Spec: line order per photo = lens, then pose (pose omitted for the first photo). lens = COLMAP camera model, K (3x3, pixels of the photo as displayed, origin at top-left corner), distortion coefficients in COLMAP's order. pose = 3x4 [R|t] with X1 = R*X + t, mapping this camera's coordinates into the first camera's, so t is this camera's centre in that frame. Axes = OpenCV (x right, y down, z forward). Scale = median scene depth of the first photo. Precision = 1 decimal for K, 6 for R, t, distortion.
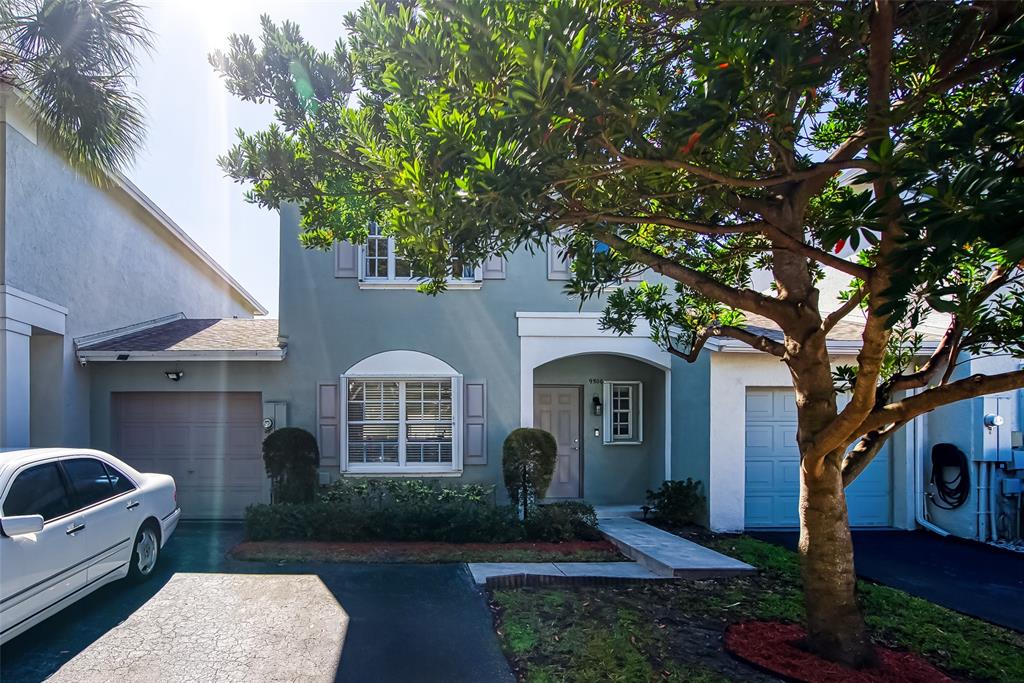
lens RADIAL K [[490.6, 0, 511.7], [0, 490.6, 438.4], [0, 0, 1]] dist [-0.000502, 0.000080]
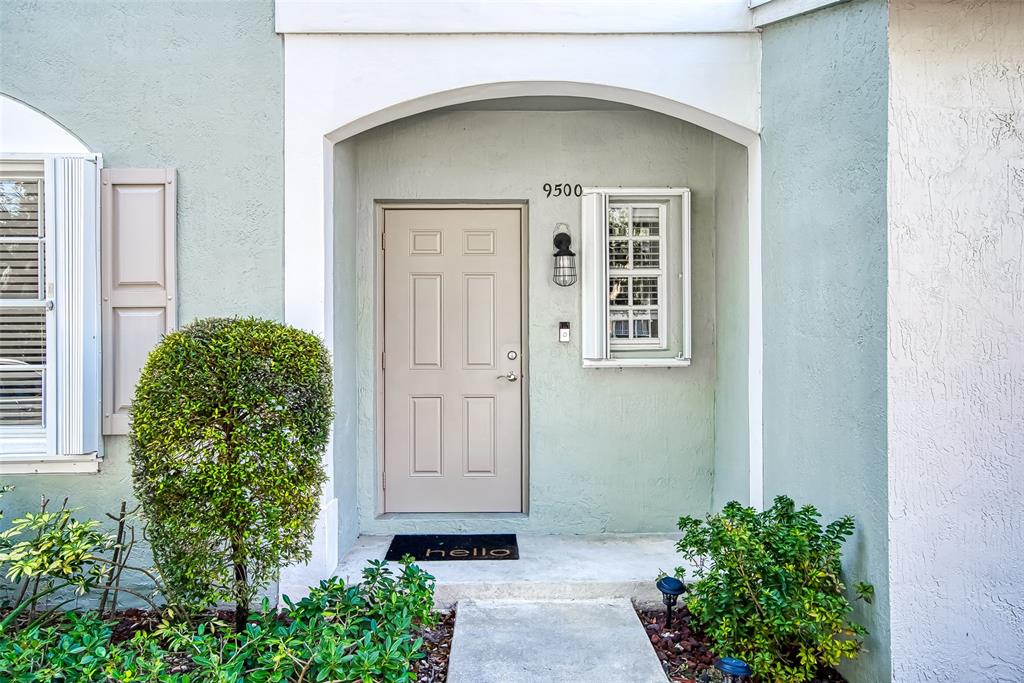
lens RADIAL K [[841.2, 0, 505.9], [0, 841.2, 337.6], [0, 0, 1]] dist [0.071878, -0.000112]
pose [[0.998830, -0.001393, -0.048335, 0.201644], [0.001132, 0.999985, -0.005428, -0.007062], [0.048341, 0.005367, 0.998816, 0.484495]]
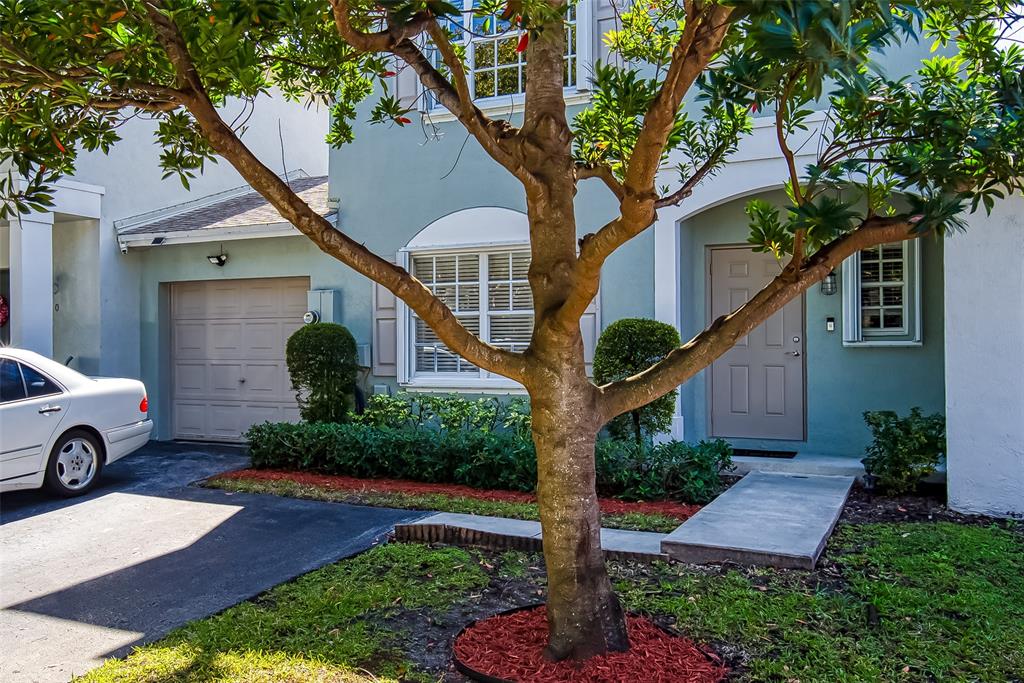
lens RADIAL K [[841.2, 0, 505.9], [0, 841.2, 337.6], [0, 0, 1]] dist [0.071878, -0.000112]
pose [[0.899261, -0.005386, -0.437380, 0.332157], [0.004530, 0.999985, -0.003000, 0.004571], [0.437390, 0.000717, 0.899272, -0.032294]]
